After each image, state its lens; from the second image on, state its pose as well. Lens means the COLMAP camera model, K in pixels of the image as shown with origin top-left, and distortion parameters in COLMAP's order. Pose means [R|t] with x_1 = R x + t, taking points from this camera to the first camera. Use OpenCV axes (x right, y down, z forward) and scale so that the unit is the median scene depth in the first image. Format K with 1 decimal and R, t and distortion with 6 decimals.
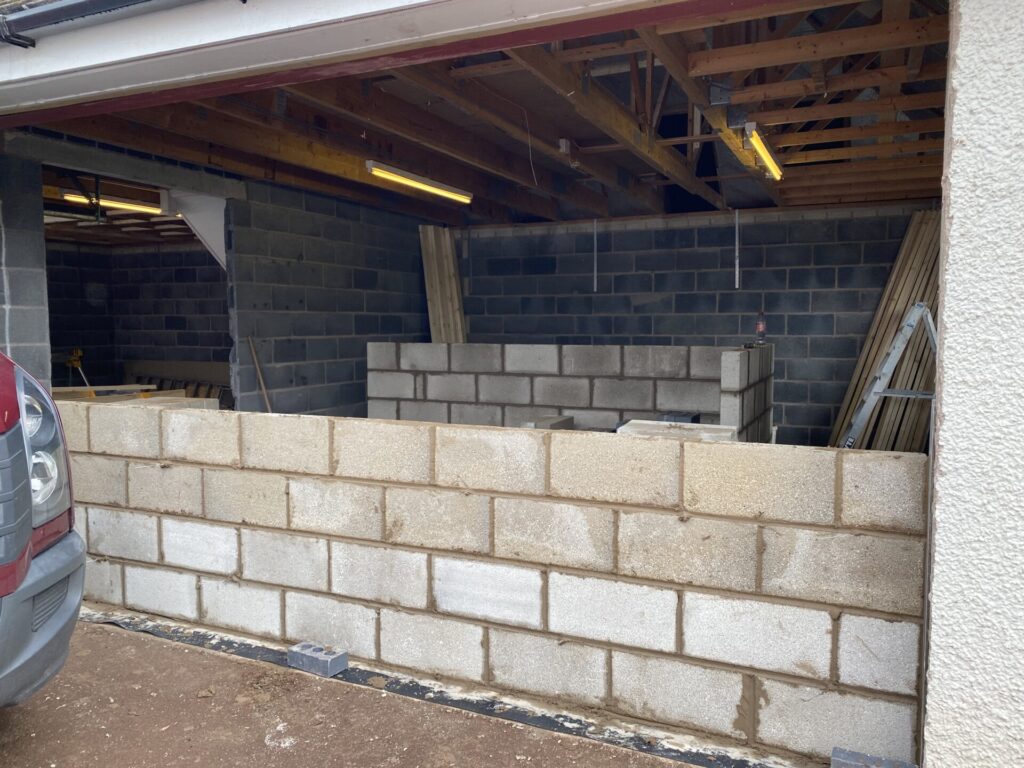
lens RADIAL K [[789.6, 0, 508.3], [0, 789.6, 386.2], [0, 0, 1]] dist [0.053702, -0.089869]
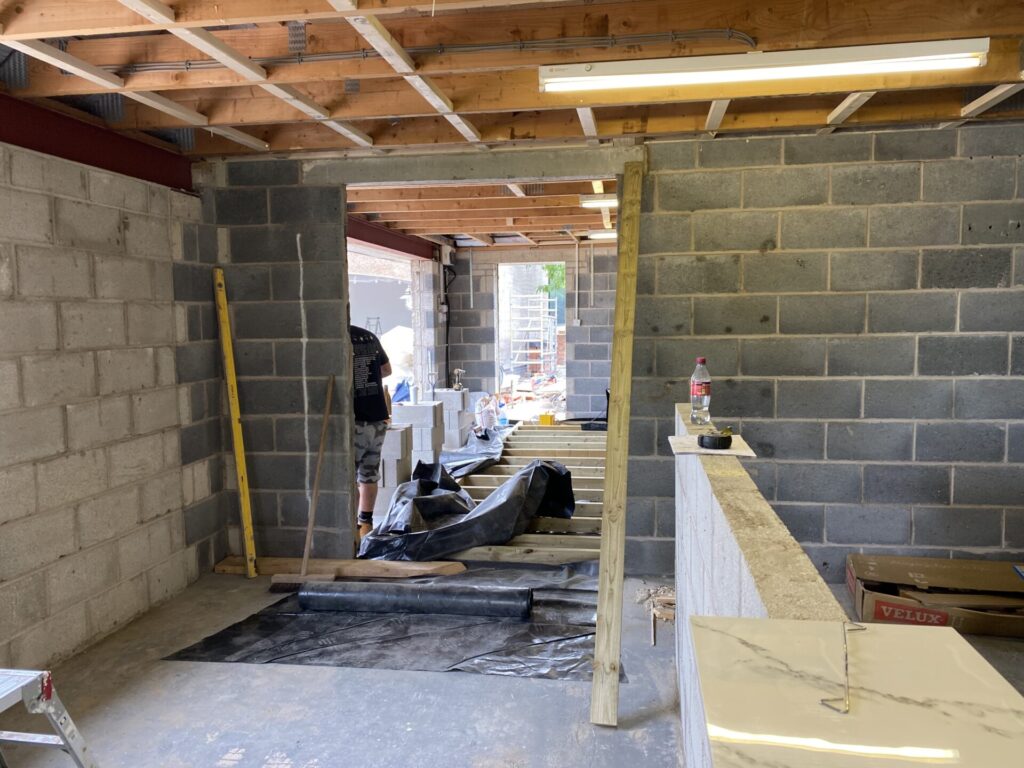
lens RADIAL K [[789.6, 0, 510.3], [0, 789.6, 380.8], [0, 0, 1]] dist [0.053702, -0.089869]
pose [[0.269011, 0.067777, -0.960749, 0.262595], [-0.065017, 0.996523, 0.052096, -0.077024], [0.960940, 0.048451, 0.272482, 0.640689]]
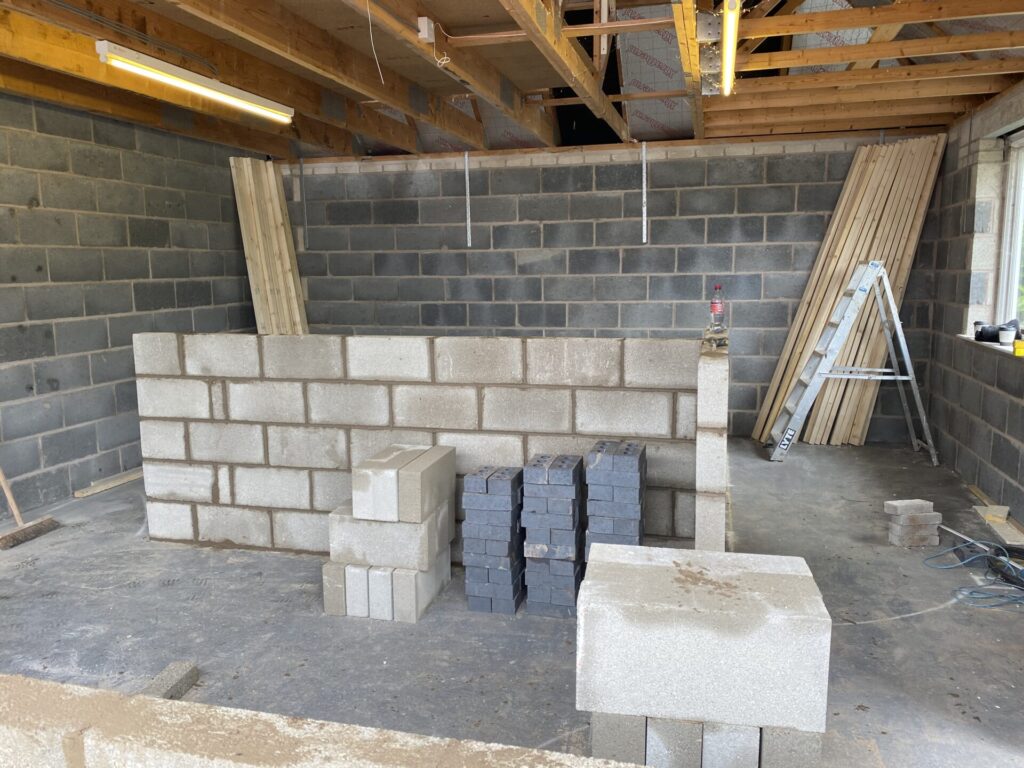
lens RADIAL K [[789.6, 0, 516.5], [0, 789.6, 385.3], [0, 0, 1]] dist [0.053702, -0.089869]
pose [[0.983216, -0.038827, 0.178266, 0.012650], [0.026510, 0.997127, 0.070960, -0.043974], [-0.180509, -0.065043, 0.981420, 0.252475]]
